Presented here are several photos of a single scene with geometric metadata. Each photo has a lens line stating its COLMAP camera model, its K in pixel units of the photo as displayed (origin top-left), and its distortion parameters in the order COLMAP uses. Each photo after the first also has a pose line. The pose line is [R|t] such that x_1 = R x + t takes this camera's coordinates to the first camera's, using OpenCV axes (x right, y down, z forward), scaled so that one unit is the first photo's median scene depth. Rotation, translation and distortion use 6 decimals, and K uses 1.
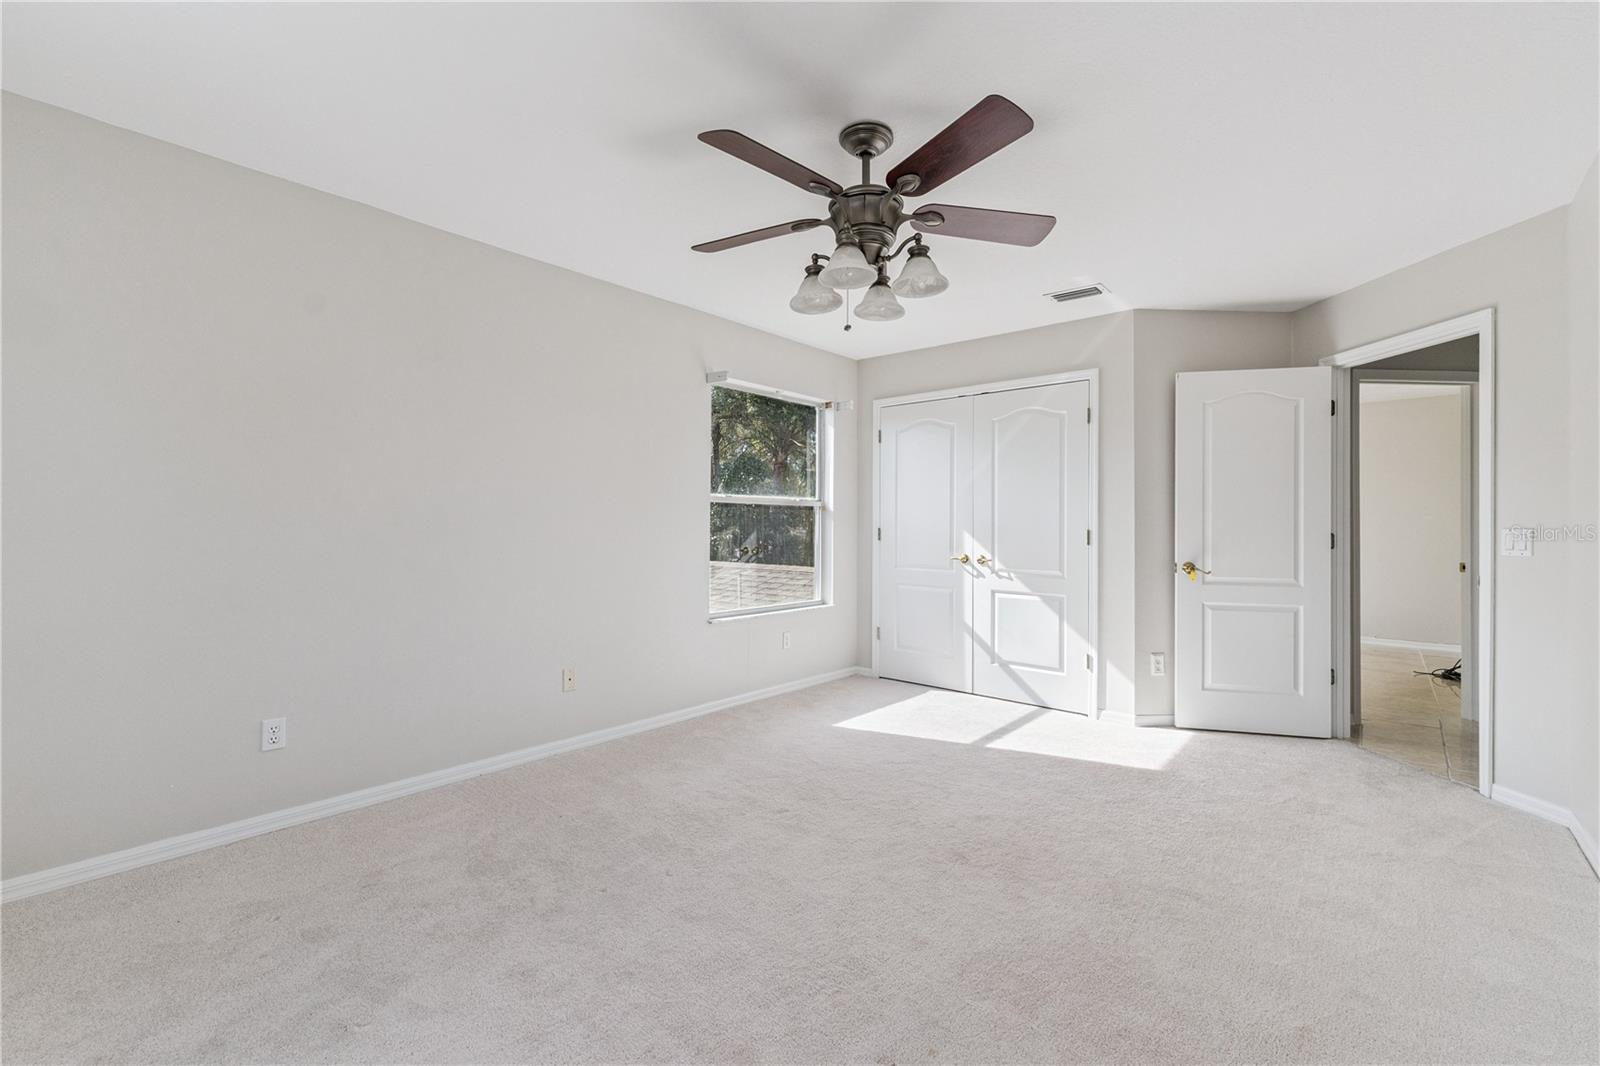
lens RADIAL K [[688.0, 0, 800.0], [0, 688.0, 533.0], [0, 0, 1]] dist [-0.000159, -0.000291]
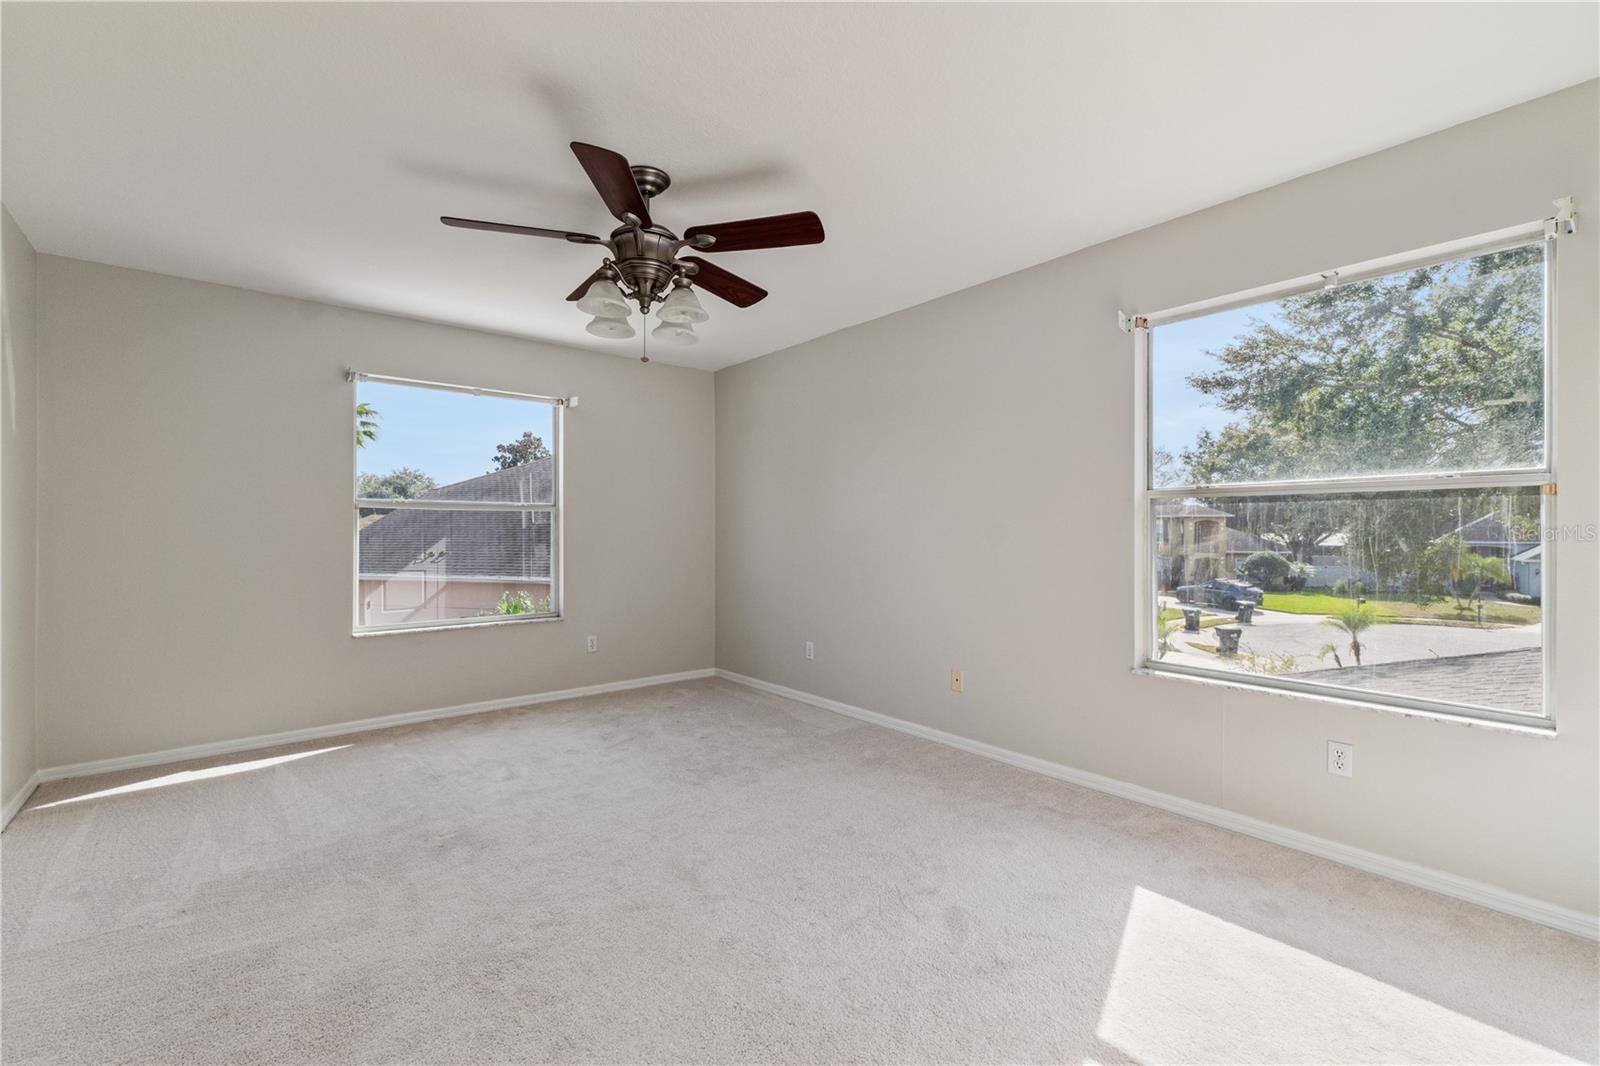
lens RADIAL K [[688.0, 0, 800.0], [0, 688.0, 533.0], [0, 0, 1]] dist [-0.000159, -0.000291]
pose [[-0.187983, -0.004815, -0.982160, 0.704016], [-0.003603, 0.999985, -0.004212, -0.009255], [0.982166, 0.002746, -0.187997, 0.891821]]
